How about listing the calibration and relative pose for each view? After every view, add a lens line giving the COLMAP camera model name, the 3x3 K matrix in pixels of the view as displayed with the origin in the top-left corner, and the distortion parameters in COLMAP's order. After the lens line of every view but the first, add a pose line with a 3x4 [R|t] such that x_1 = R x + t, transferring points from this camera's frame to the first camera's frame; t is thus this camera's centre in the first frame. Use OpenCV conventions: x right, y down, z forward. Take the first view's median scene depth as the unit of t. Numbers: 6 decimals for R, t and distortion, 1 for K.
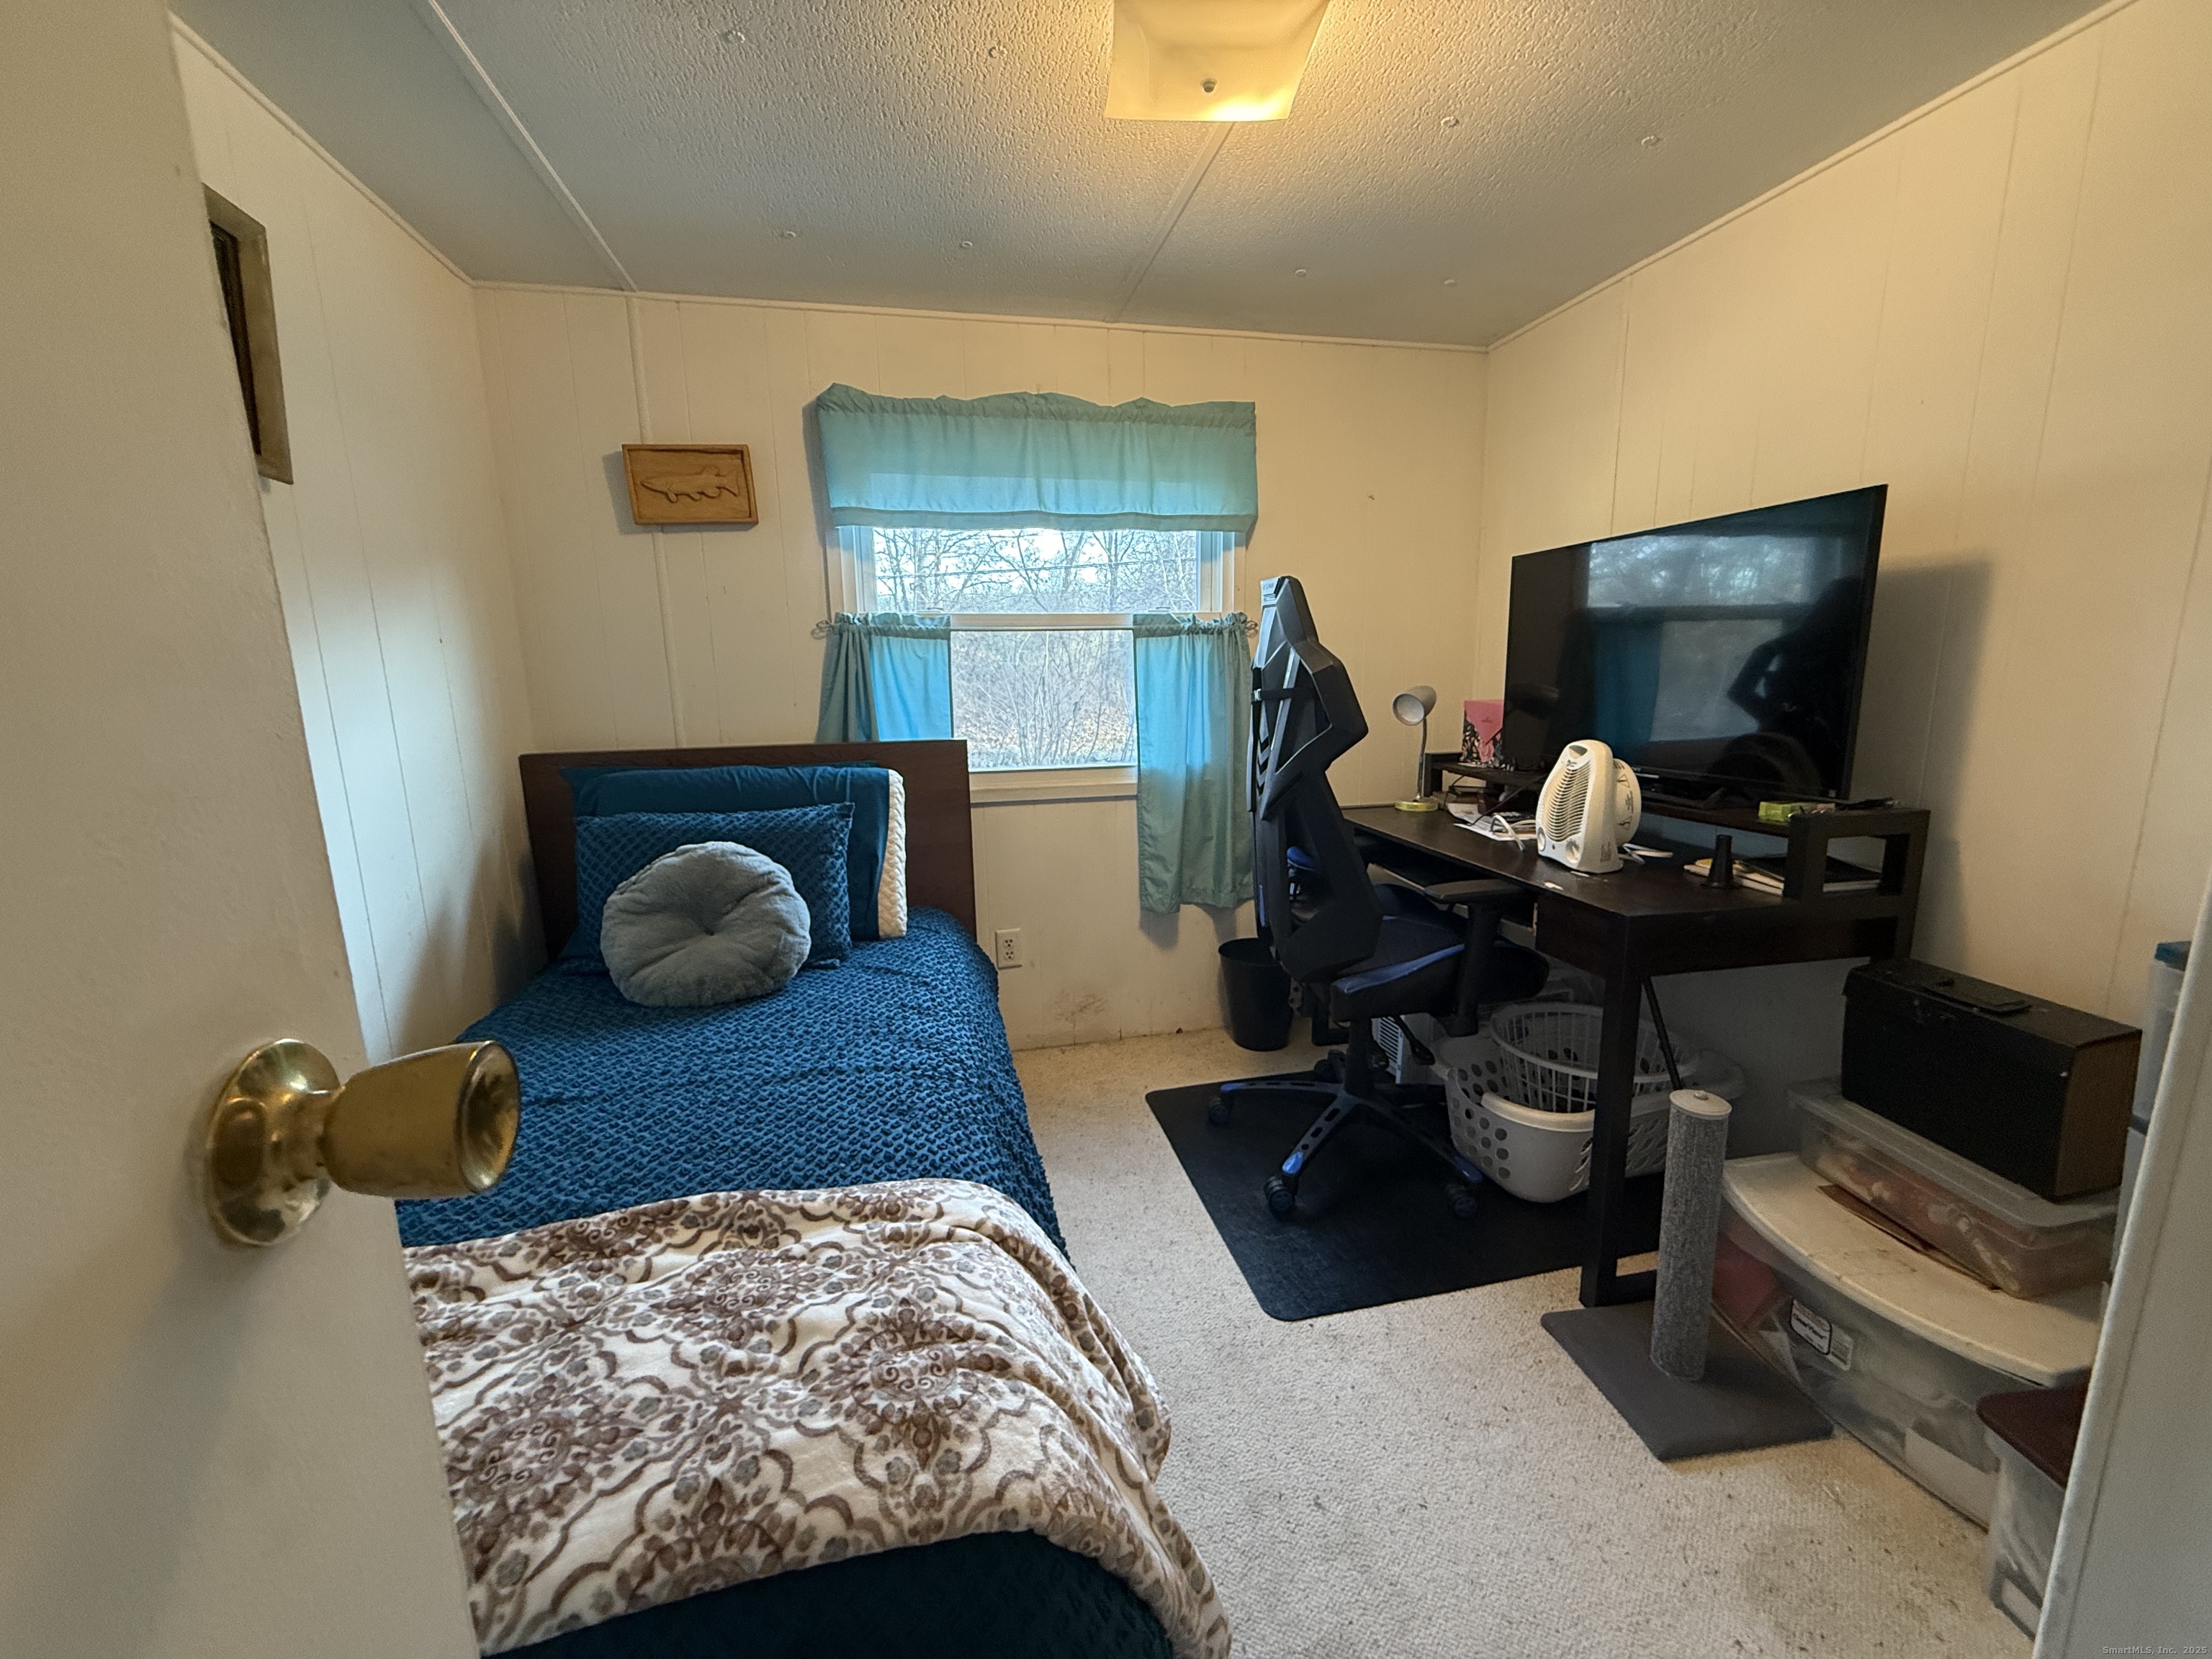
lens RADIAL K [[880.8, 0, 1104.0], [0, 880.8, 831.2], [0, 0, 1]] dist [0.001535, -0.000798]
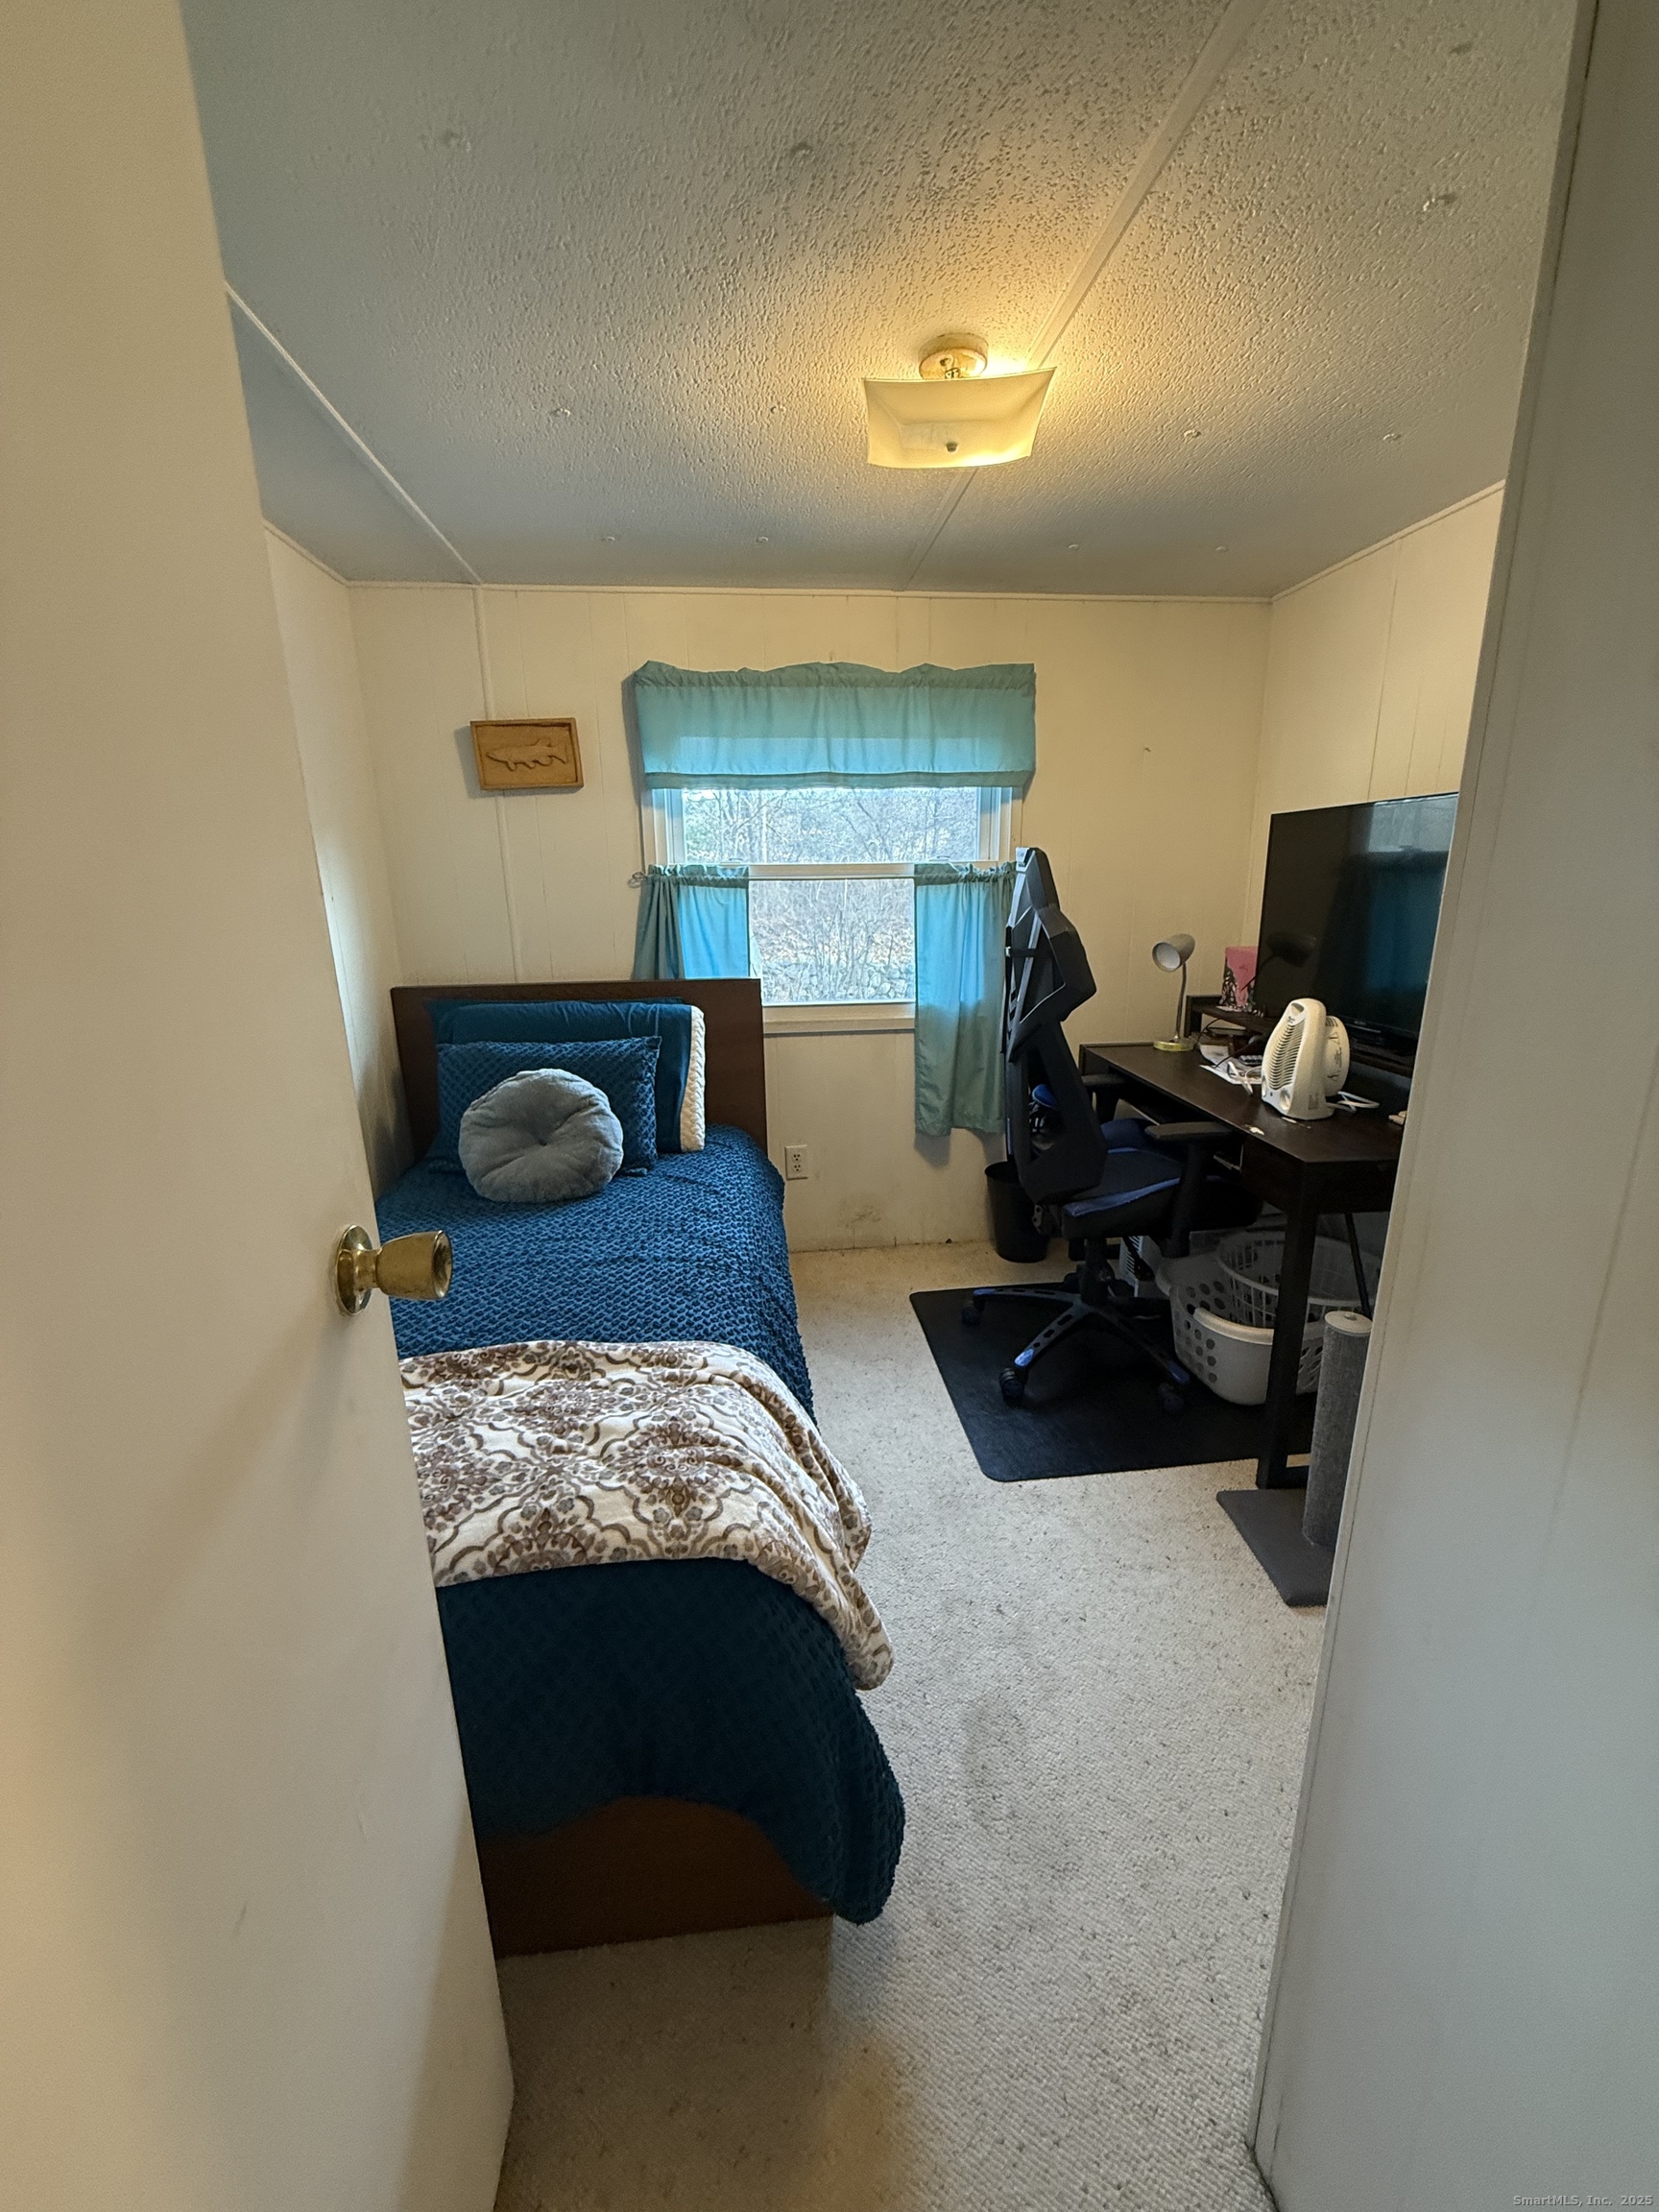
lens RADIAL K [[880.8, 0, 830.0], [0, 880.8, 1103.2], [0, 0, 1]] dist [0.001535, -0.000798]
pose [[0.994004, 0.031480, -0.104717, 0.074639], [-0.023641, 0.996883, 0.075274, -0.041846], [0.106760, -0.072347, 0.991649, -0.164946]]
